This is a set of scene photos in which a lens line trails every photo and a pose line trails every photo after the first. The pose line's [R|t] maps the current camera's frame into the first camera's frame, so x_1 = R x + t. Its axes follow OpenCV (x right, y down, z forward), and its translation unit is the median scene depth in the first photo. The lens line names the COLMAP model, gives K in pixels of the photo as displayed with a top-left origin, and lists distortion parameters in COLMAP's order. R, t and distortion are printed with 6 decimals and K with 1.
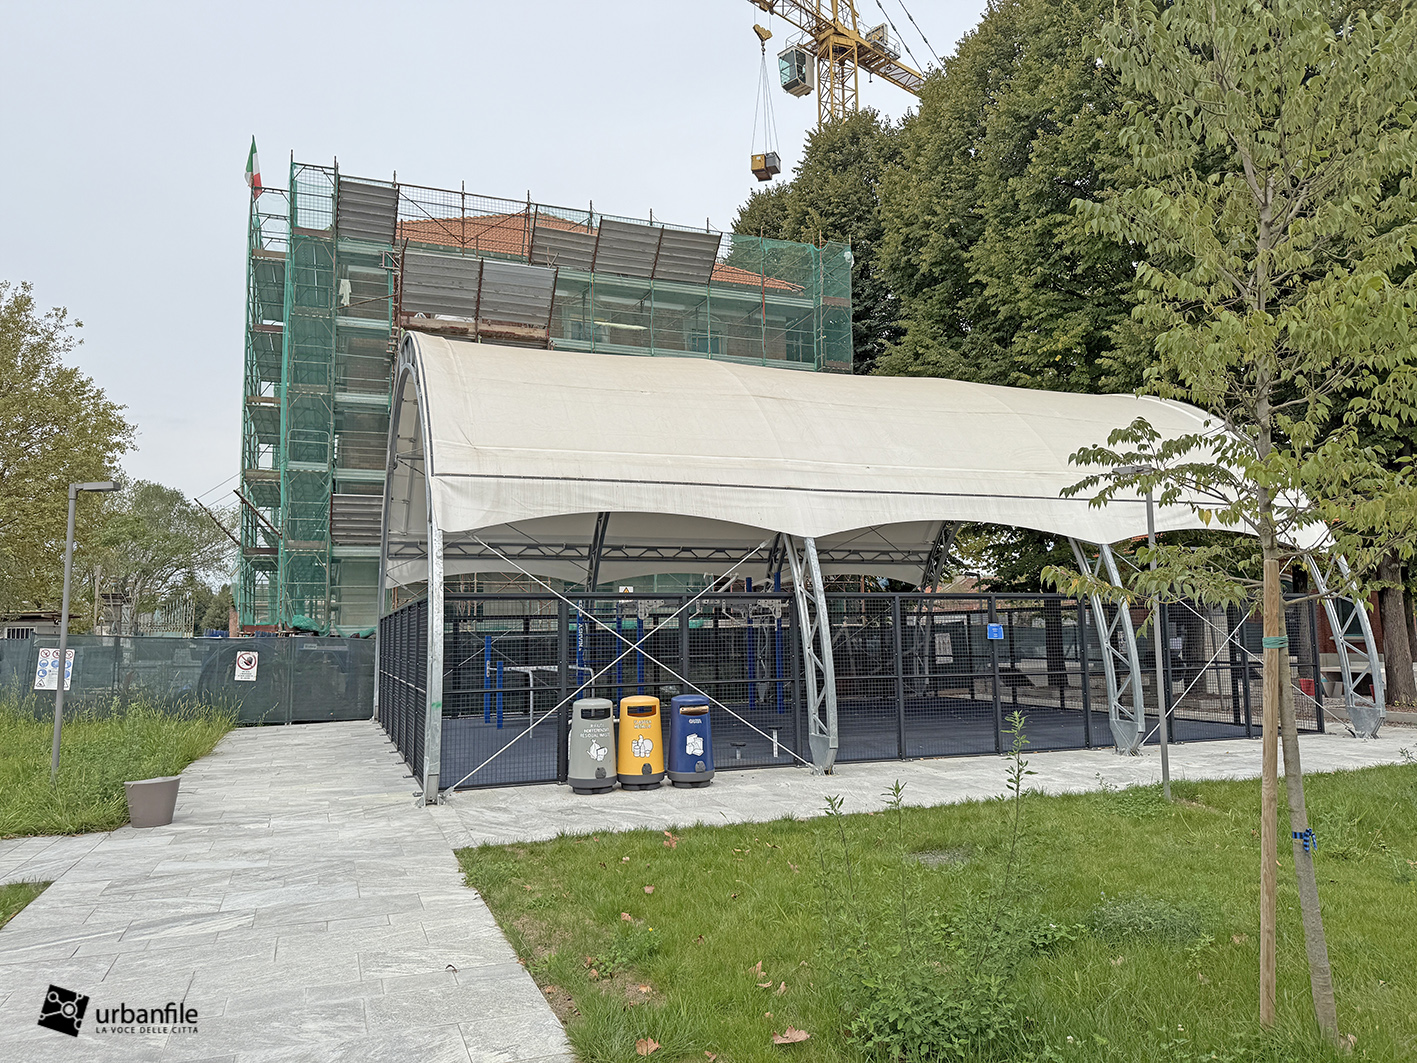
lens RADIAL K [[969.9, 0, 707.0], [0, 969.9, 536.3], [0, 0, 1]] dist [0.047096, -0.051477]
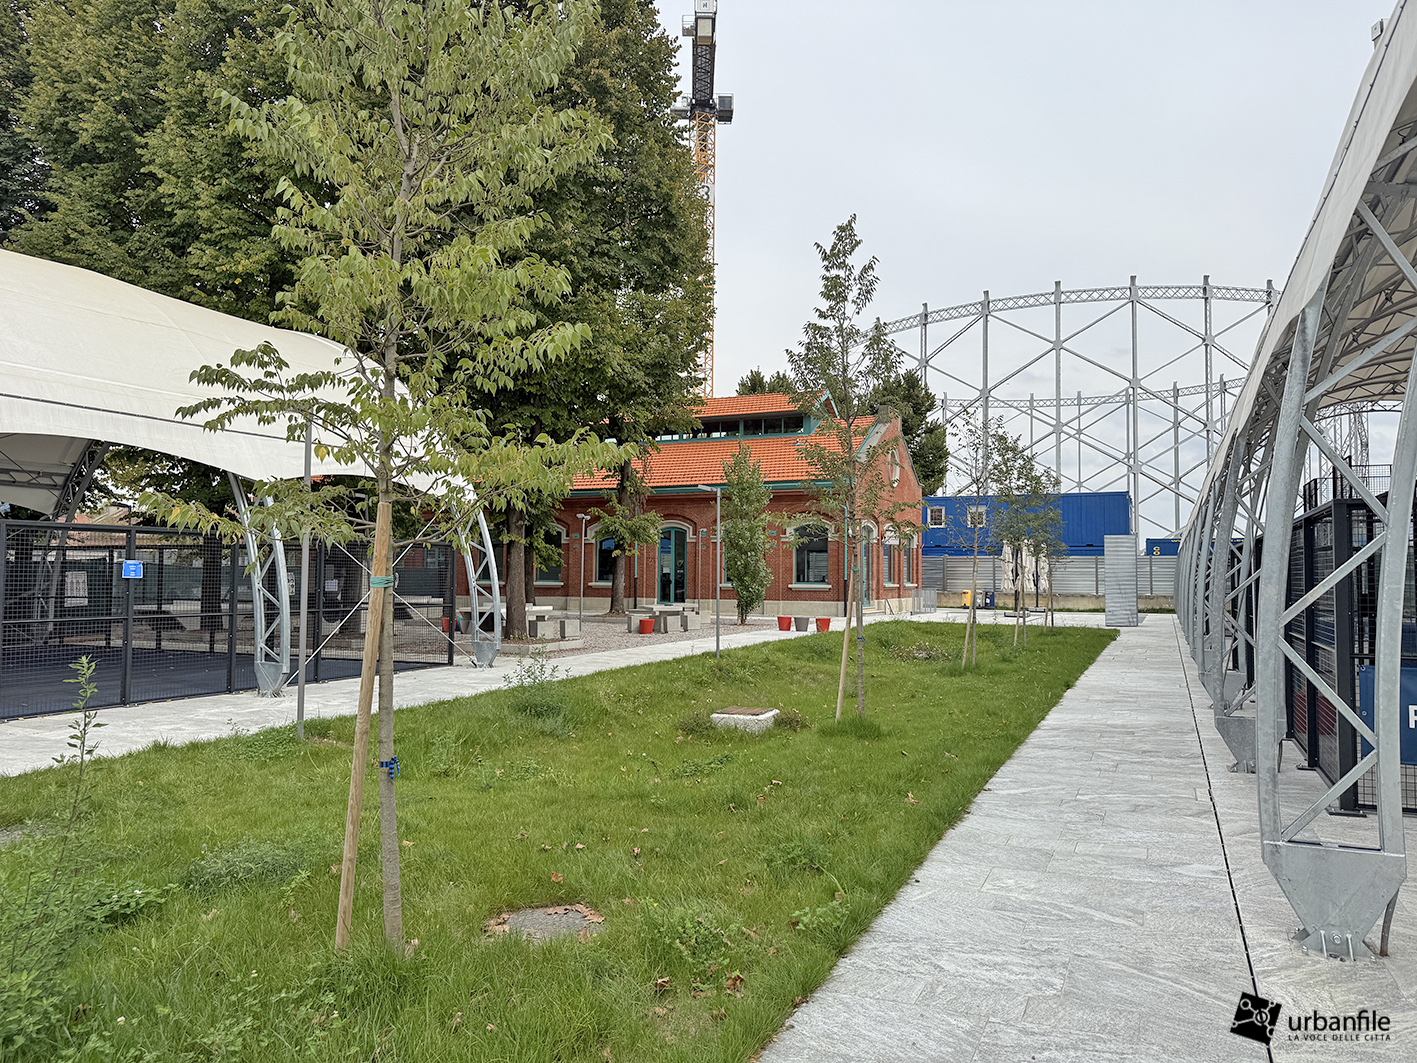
lens RADIAL K [[986.1, 0, 680.9], [0, 986.1, 530.2], [0, 0, 1]] dist [-0.002048, -0.007733]
pose [[0.717194, 0.051091, 0.694998, 0.022058], [-0.087908, 0.995975, 0.017499, 0.001961], [-0.691306, -0.073646, 0.718799, 0.009177]]
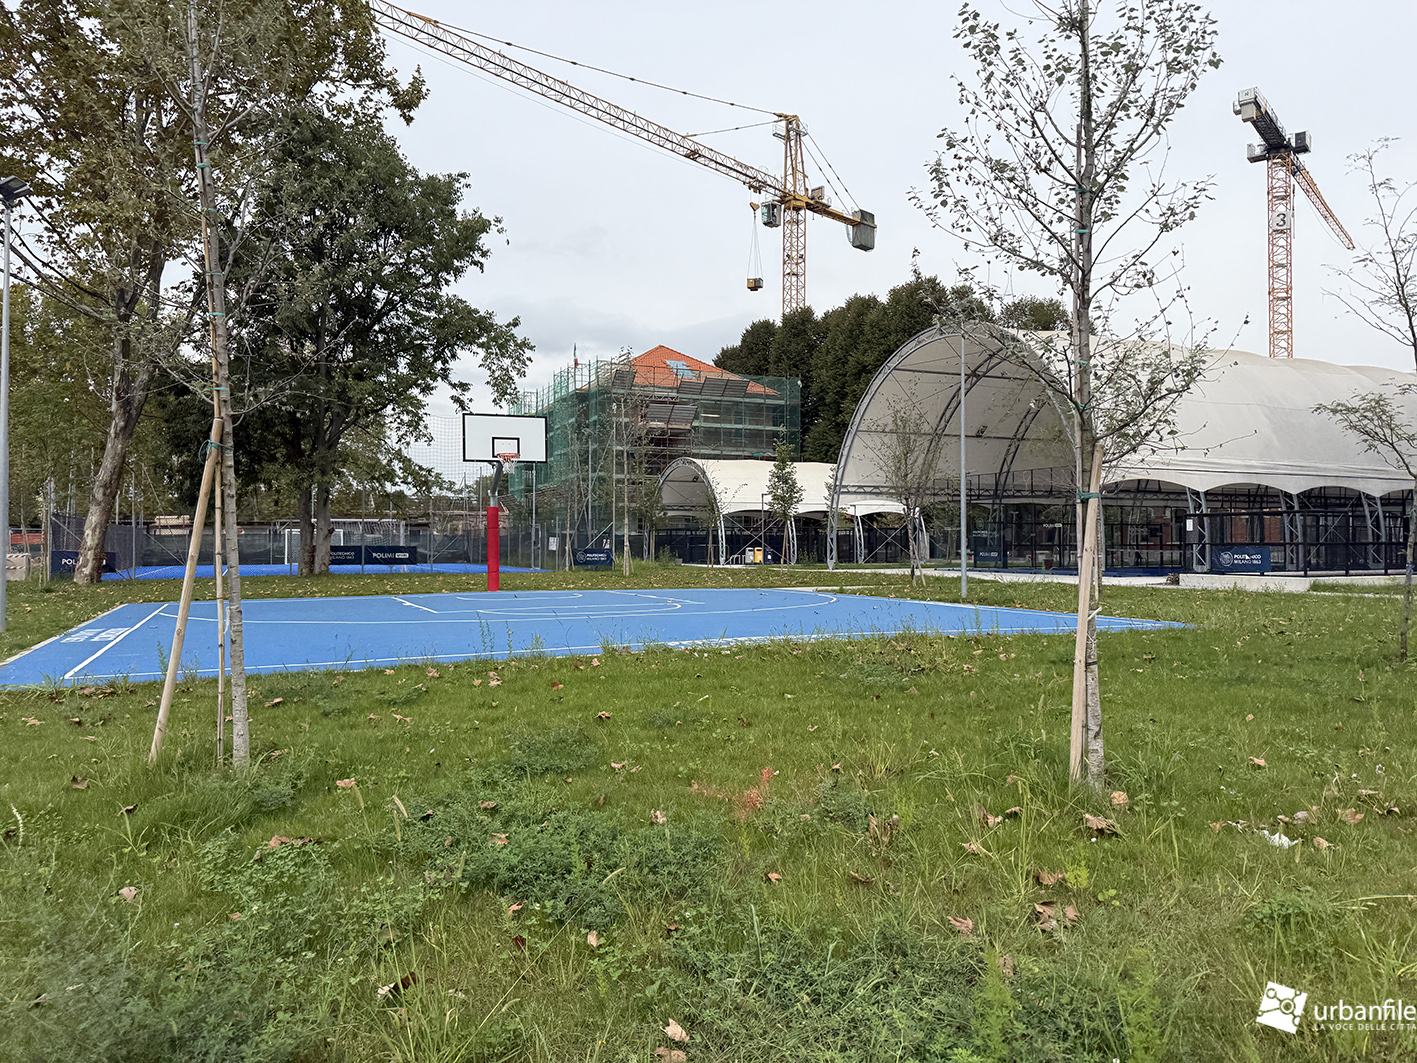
lens RADIAL K [[1011.4, 0, 708.5], [0, 1011.4, 531.5], [0, 0, 1]] dist [0.063649, -0.059778]
pose [[0.997493, 0.011557, 0.069810, -0.583378], [-0.017875, 0.995730, 0.090563, -0.326674], [-0.068465, -0.091584, 0.993441, -3.518081]]
